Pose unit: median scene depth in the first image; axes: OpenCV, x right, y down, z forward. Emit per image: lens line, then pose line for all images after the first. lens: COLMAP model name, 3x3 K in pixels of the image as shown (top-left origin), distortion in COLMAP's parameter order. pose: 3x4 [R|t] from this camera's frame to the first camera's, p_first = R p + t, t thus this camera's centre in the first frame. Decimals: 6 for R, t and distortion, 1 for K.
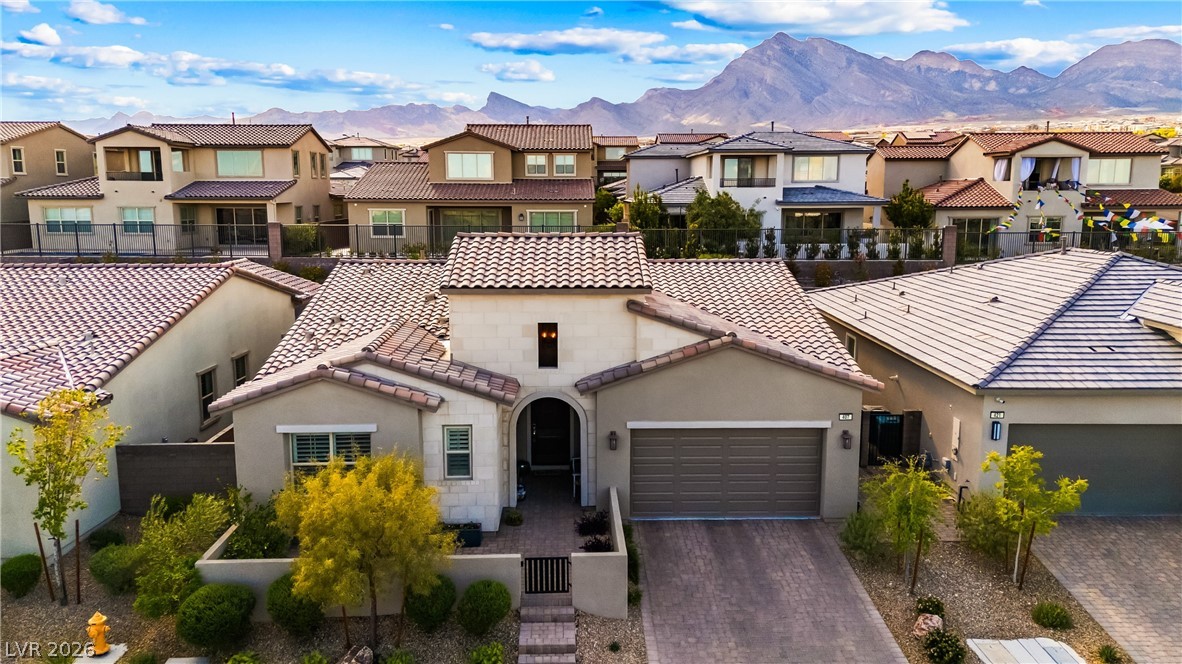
lens RADIAL K [[852.4, 0, 583.8], [0, 852.4, 333.9], [0, 0, 1]] dist [0.106229, -0.113426]
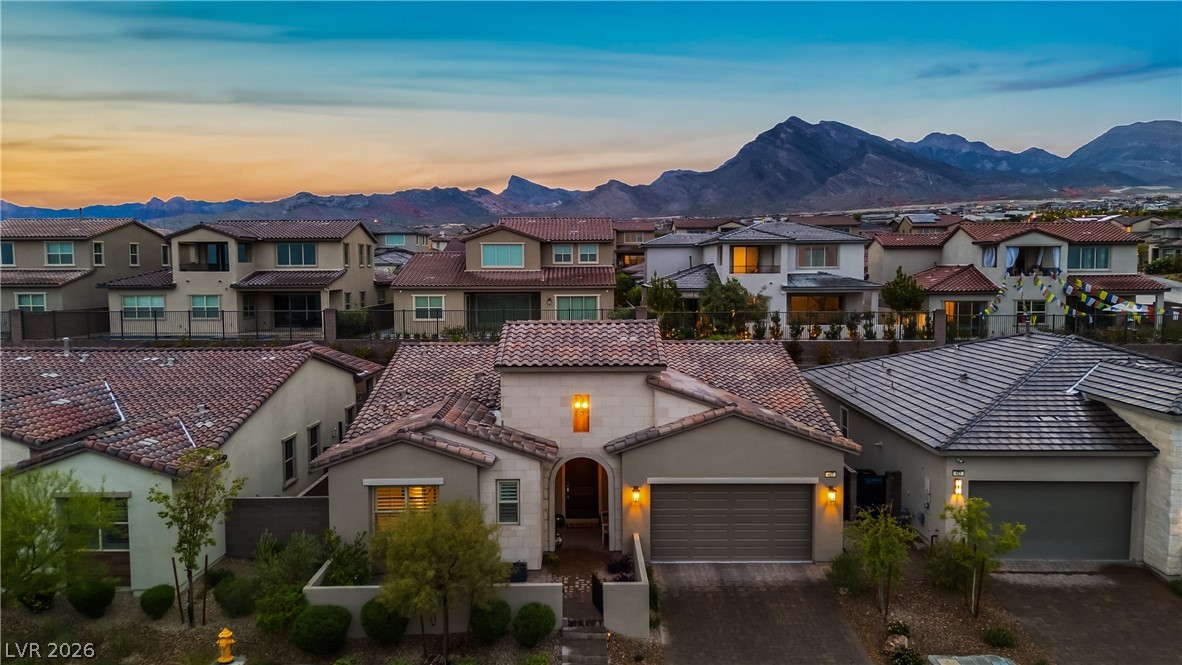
lens RADIAL K [[852.4, 0, 583.8], [0, 852.4, 334.4], [0, 0, 1]] dist [0.106229, -0.113426]
pose [[0.999769, -0.003010, -0.021260, -0.009791], [0.001115, 0.996065, -0.088613, 0.006570], [0.021443, 0.088569, 0.995839, -0.168960]]
